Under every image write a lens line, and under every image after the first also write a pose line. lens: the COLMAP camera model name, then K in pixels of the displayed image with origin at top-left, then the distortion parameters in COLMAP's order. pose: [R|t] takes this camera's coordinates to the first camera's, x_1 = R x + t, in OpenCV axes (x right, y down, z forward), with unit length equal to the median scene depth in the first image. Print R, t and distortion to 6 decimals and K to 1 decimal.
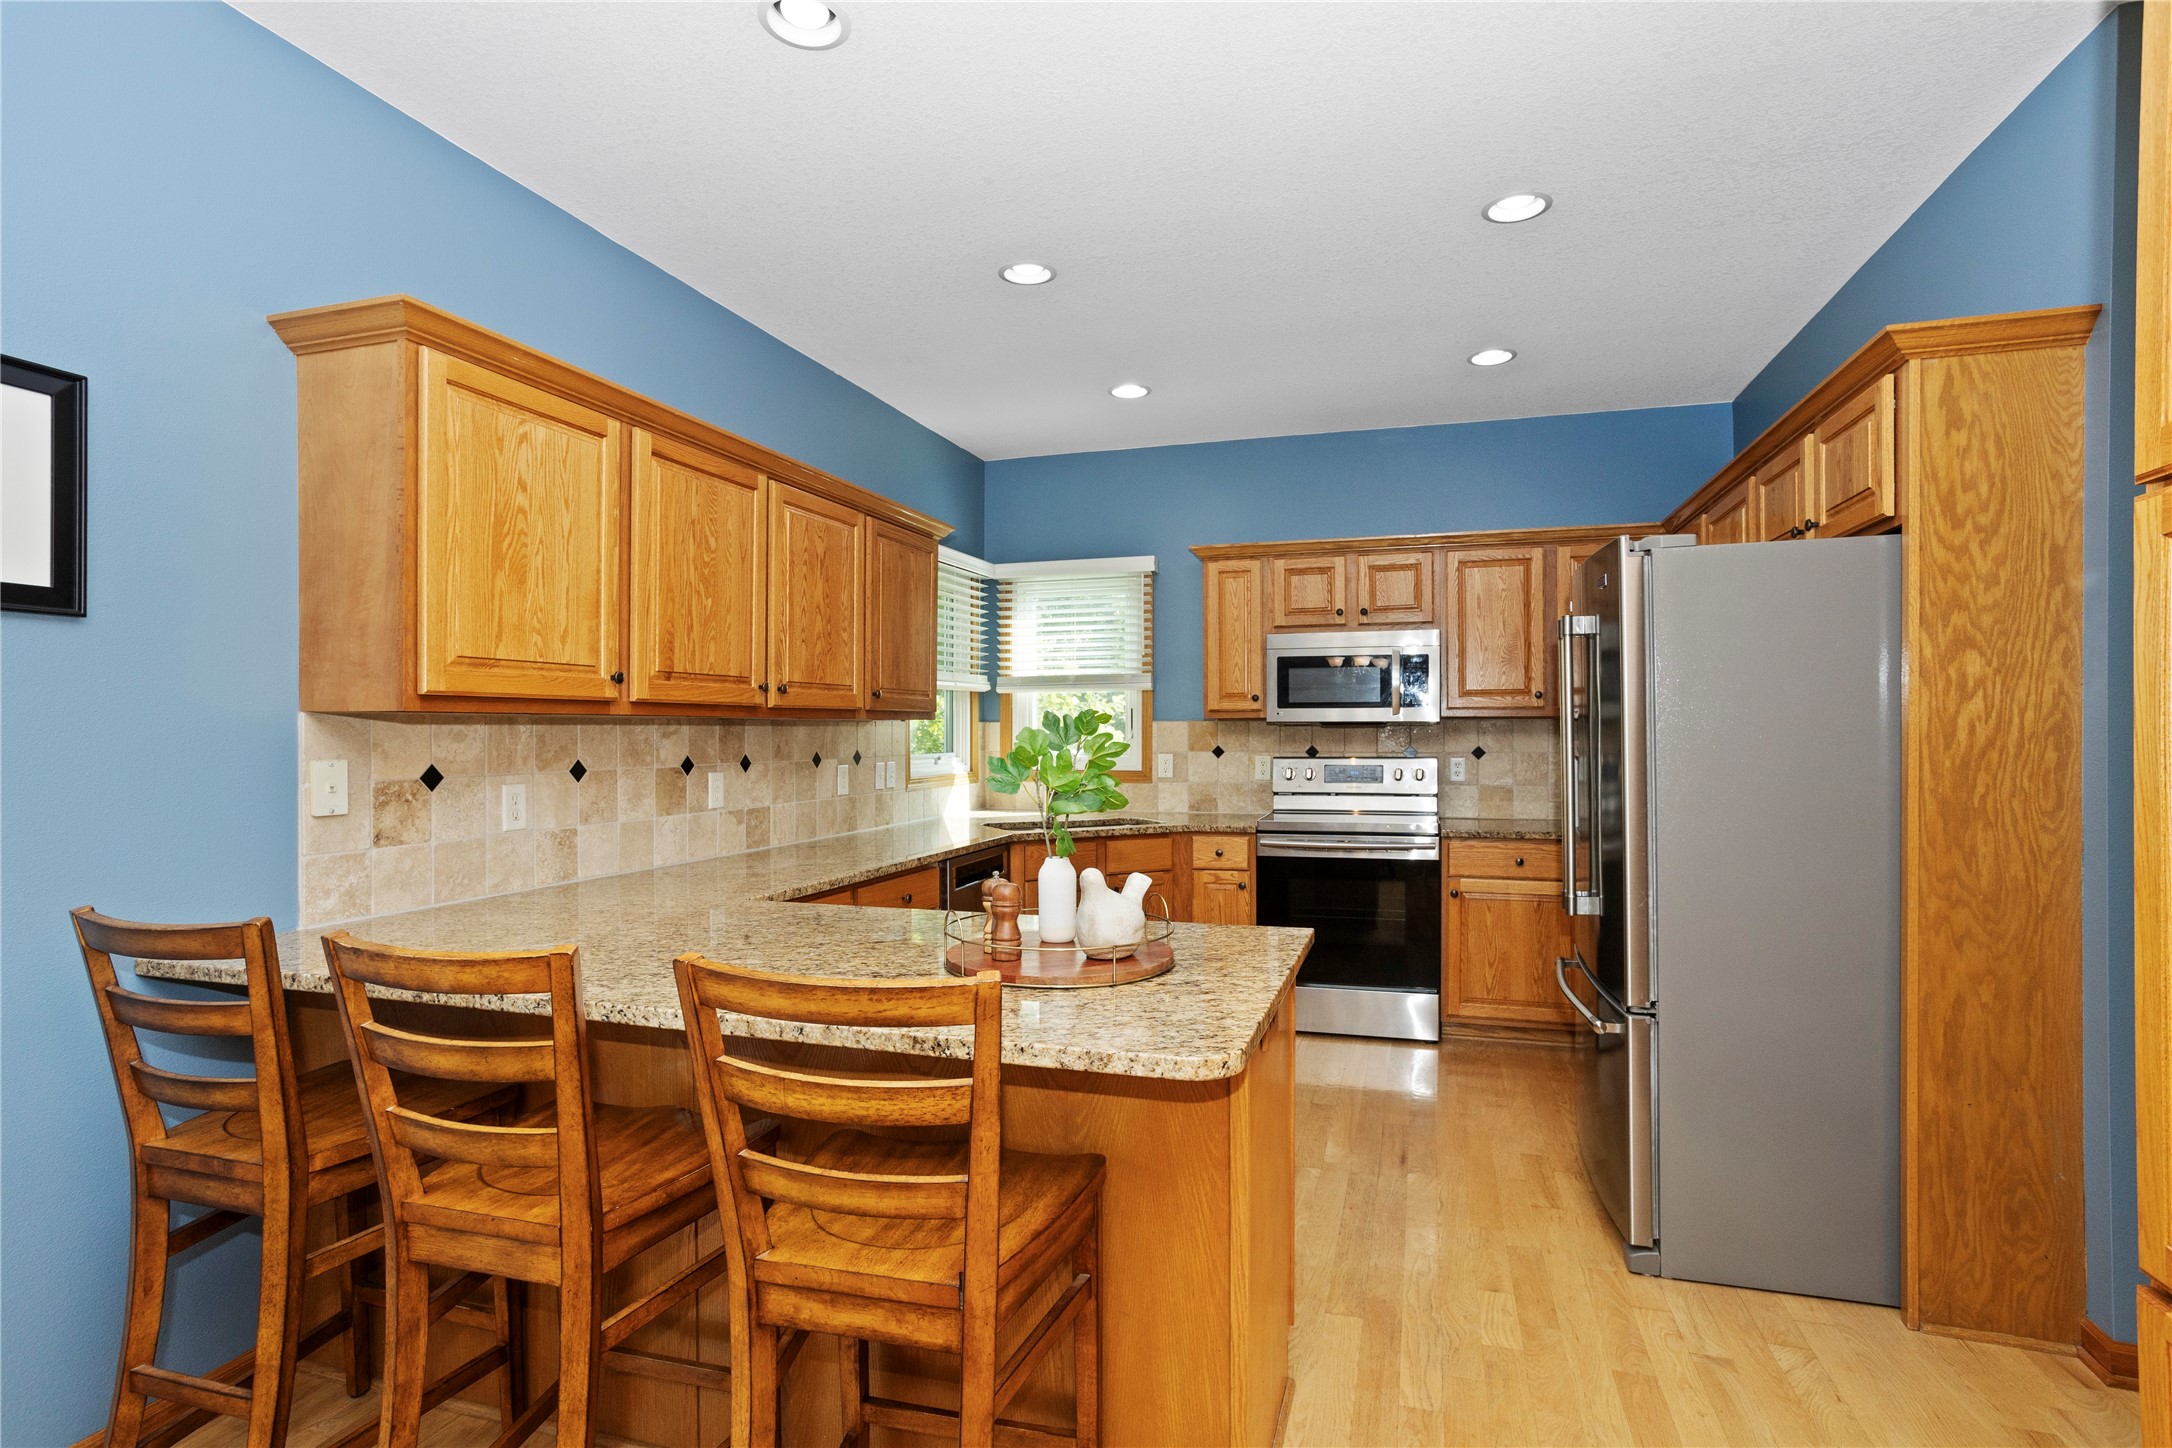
lens RADIAL K [[1065.8, 0, 1090.4], [0, 1065.8, 729.9], [0, 0, 1]] dist [-0.020357, 0.003158]
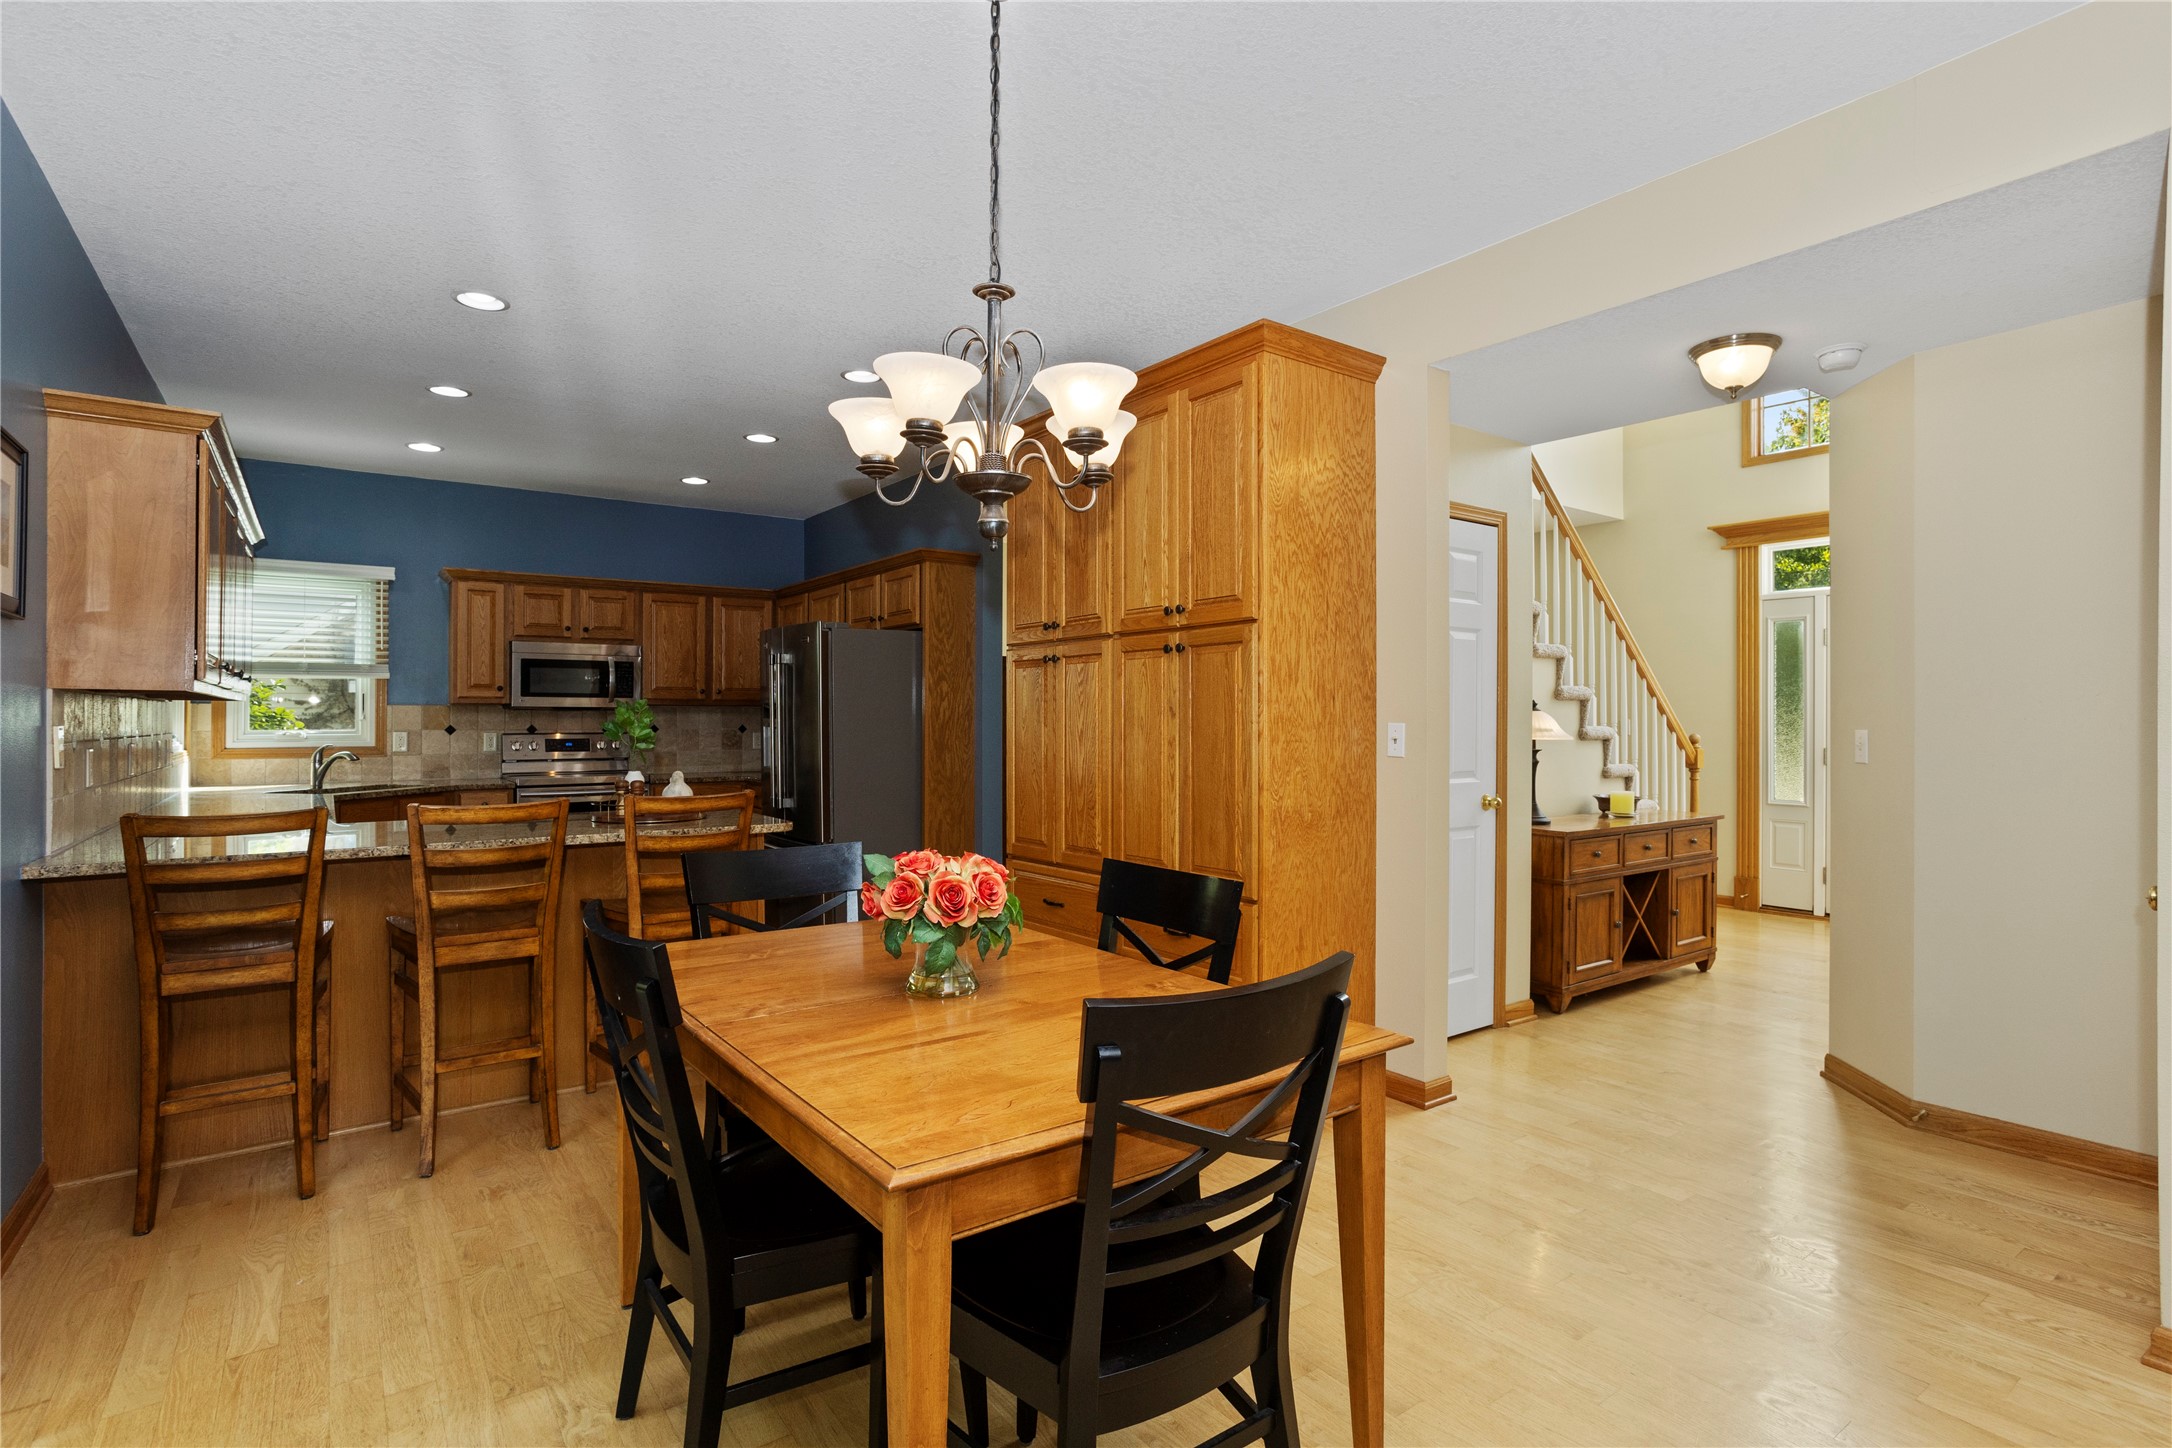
lens RADIAL K [[1065.8, 0, 1079.0], [0, 1065.8, 719.6], [0, 0, 1]] dist [-0.020357, 0.003158]
pose [[0.605218, 0.003353, 0.796052, -0.463516], [-0.003269, 0.999993, -0.001727, 0.008839], [-0.796053, -0.001557, 0.605225, -0.370931]]
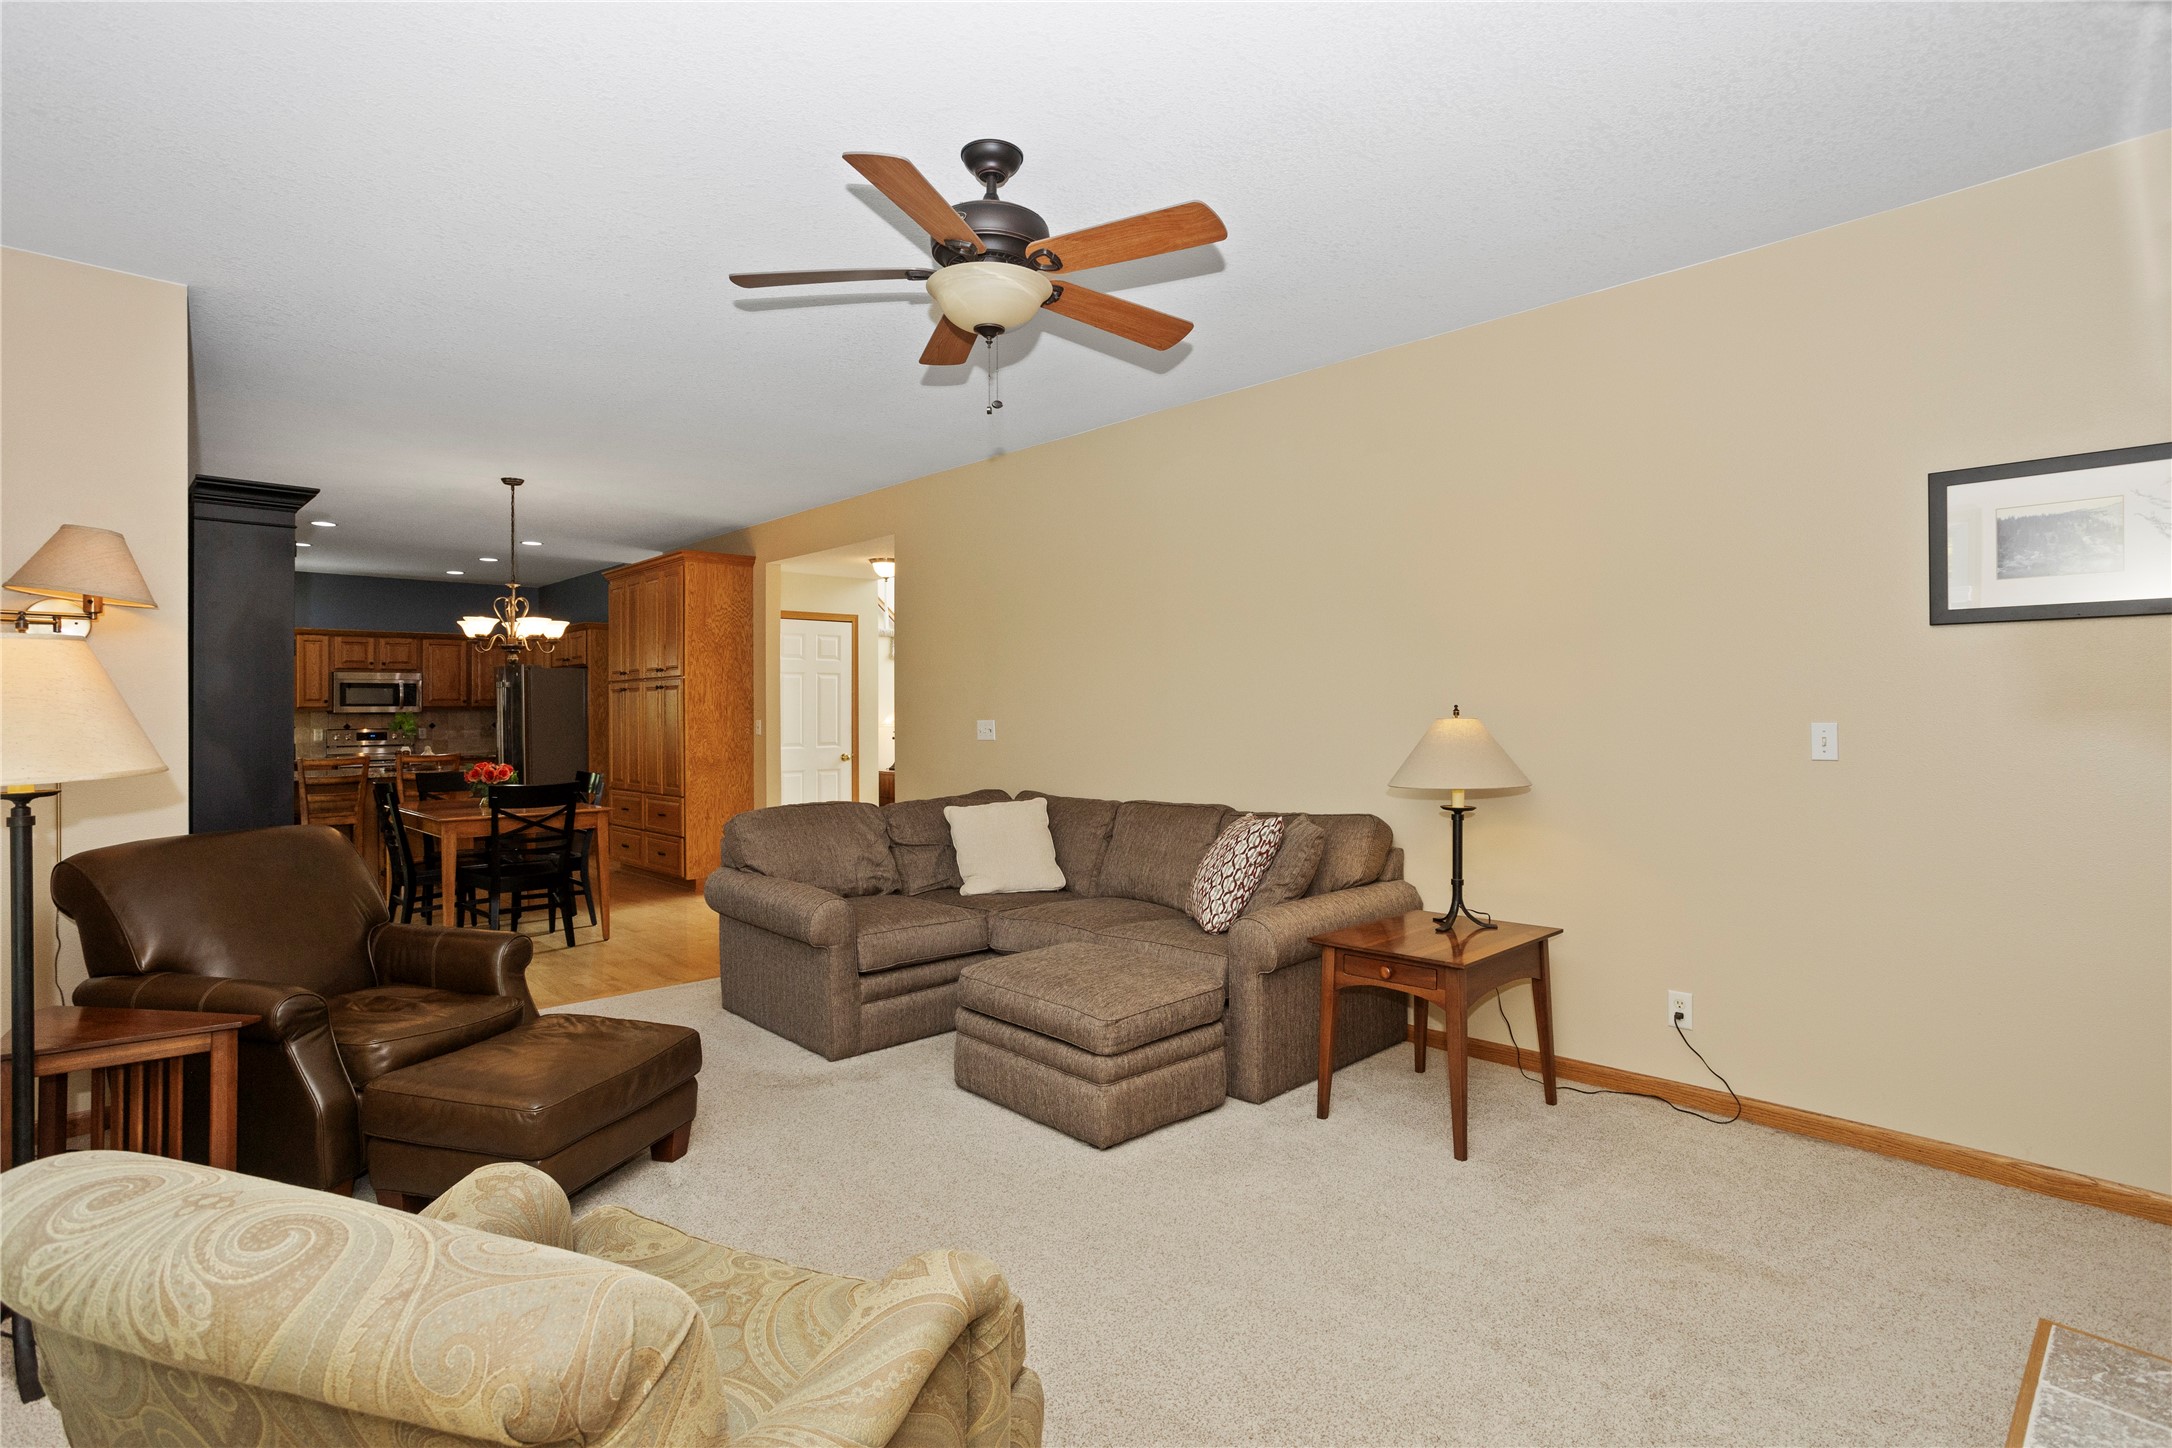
lens RADIAL K [[1065.8, 0, 1073.8], [0, 1065.8, 715.4], [0, 0, 1]] dist [-0.020357, 0.003158]
pose [[0.496395, -0.005433, 0.868080, -0.952303], [0.005800, 0.999979, 0.002941, 0.000545], [-0.868077, 0.003575, 0.496416, -1.366693]]
